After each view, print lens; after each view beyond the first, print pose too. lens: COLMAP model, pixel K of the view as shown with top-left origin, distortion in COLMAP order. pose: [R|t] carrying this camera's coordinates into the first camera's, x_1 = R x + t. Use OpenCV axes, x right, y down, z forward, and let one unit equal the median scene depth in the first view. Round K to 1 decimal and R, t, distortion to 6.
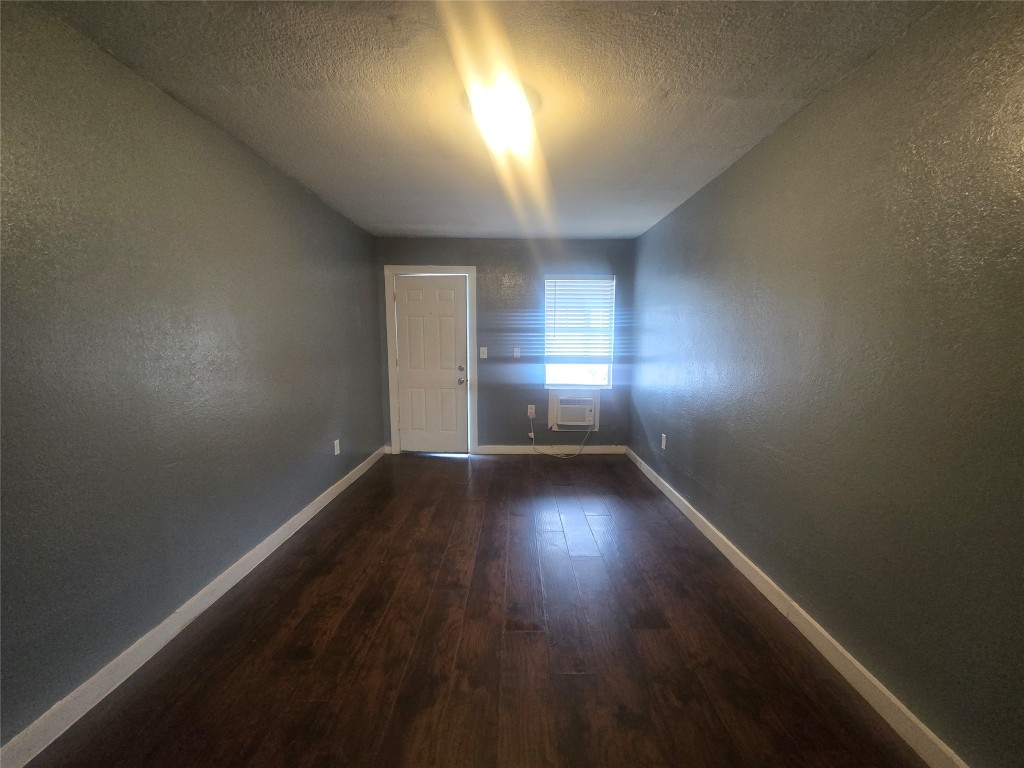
lens RADIAL K [[417.7, 0, 509.7], [0, 417.7, 385.6], [0, 0, 1]] dist [-0.001583, -0.000186]
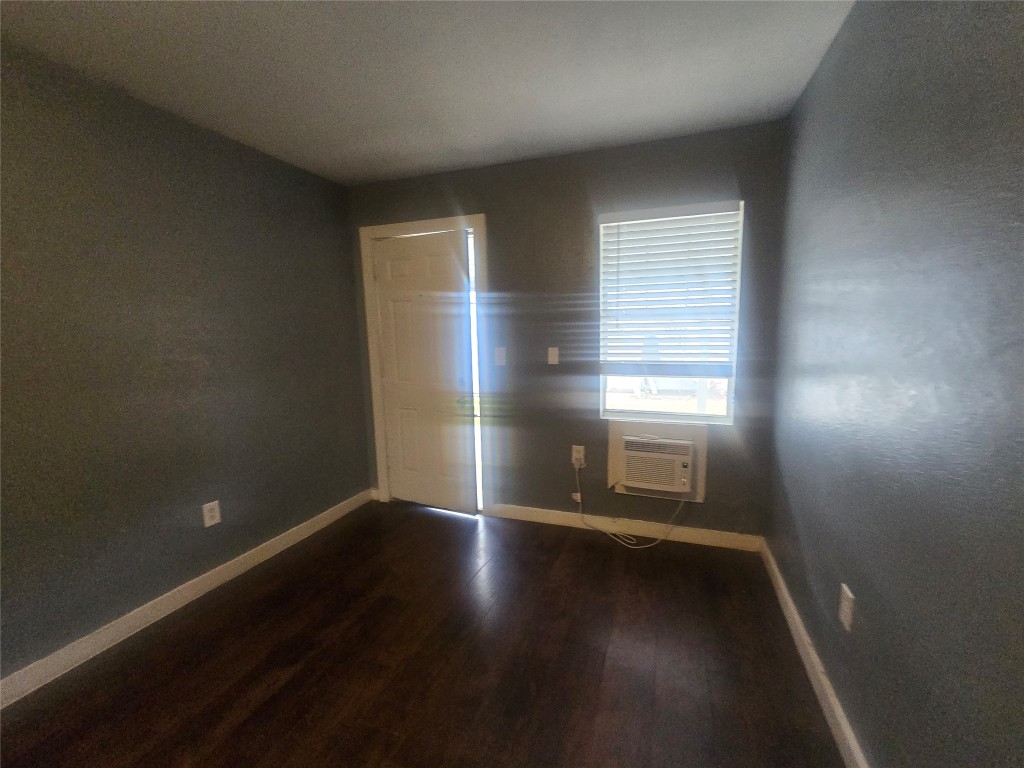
lens RADIAL K [[417.7, 0, 517.5], [0, 417.7, 383.0], [0, 0, 1]] dist [-0.001583, -0.000186]
pose [[0.947229, 0.020718, -0.319889, 0.156756], [-0.019286, 0.999785, 0.007643, -0.043703], [0.319978, -0.001071, 0.947424, 0.421639]]
